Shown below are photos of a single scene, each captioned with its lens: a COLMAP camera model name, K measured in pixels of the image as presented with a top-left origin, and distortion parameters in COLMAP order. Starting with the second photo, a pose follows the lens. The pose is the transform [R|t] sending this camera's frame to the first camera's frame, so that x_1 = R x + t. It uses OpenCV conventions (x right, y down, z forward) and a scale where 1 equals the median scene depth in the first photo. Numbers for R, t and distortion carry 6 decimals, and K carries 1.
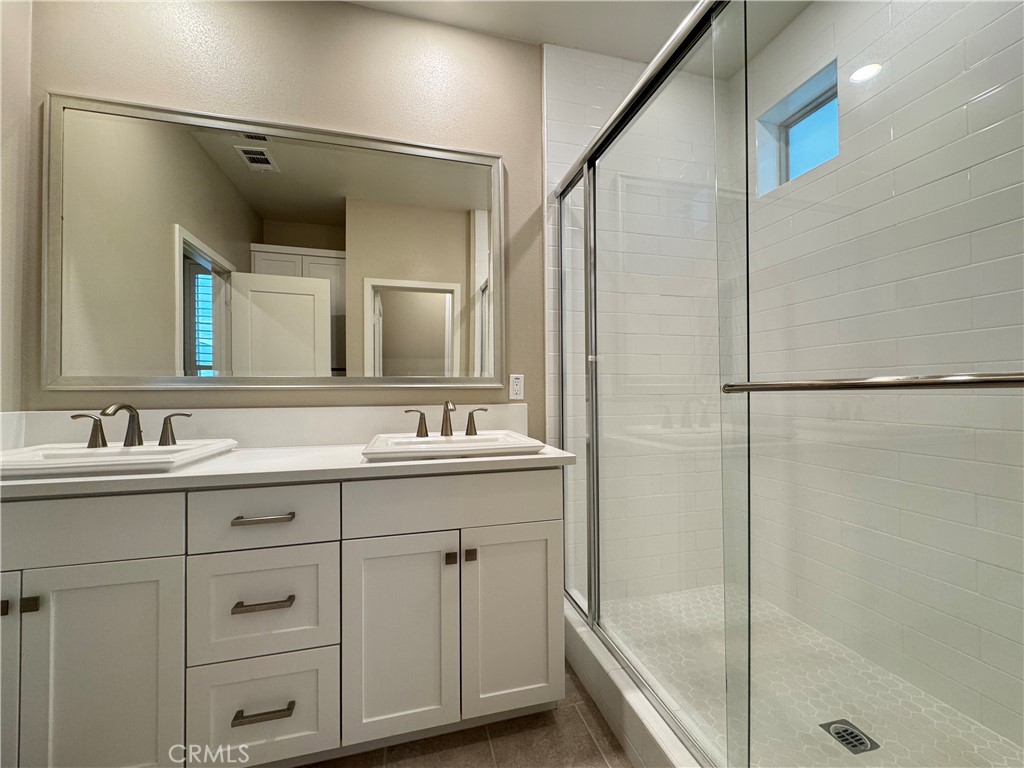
lens RADIAL K [[409.6, 0, 514.5], [0, 409.6, 380.5], [0, 0, 1]] dist [-0.003234, 0.001053]
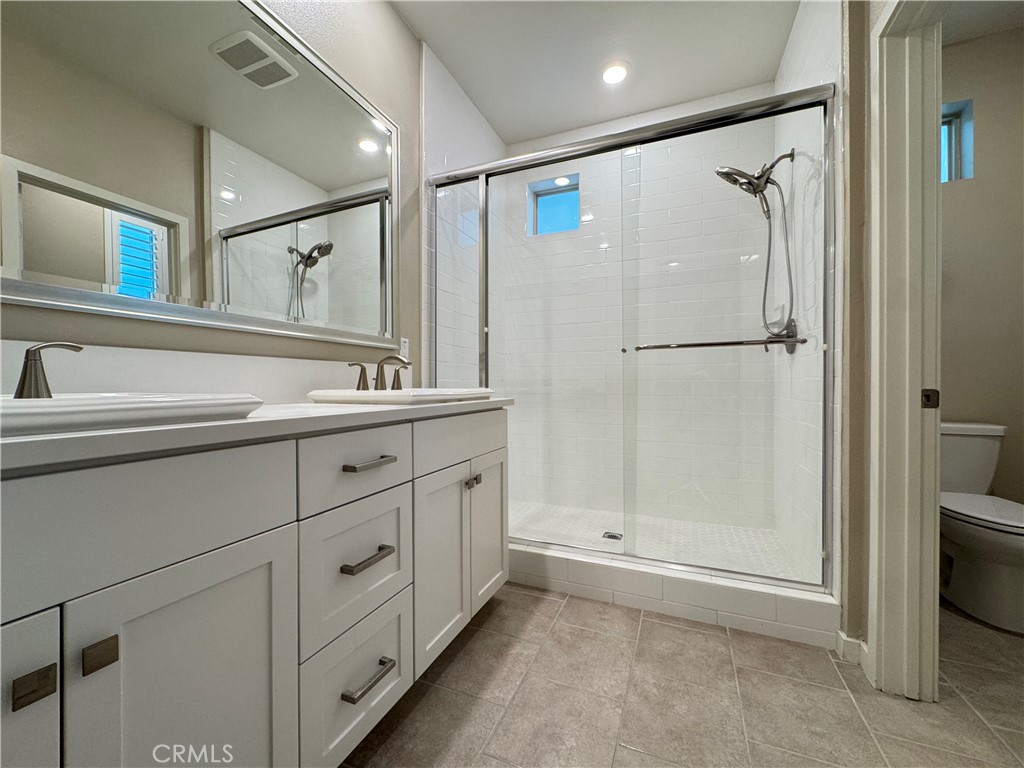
lens RADIAL K [[409.6, 0, 508.4], [0, 409.6, 383.7], [0, 0, 1]] dist [-0.003234, 0.001053]
pose [[0.617496, 0.007084, 0.786543, -0.927568], [-0.020701, 0.999759, 0.007248, 0.125989], [-0.786302, -0.020758, 0.617494, 0.179399]]
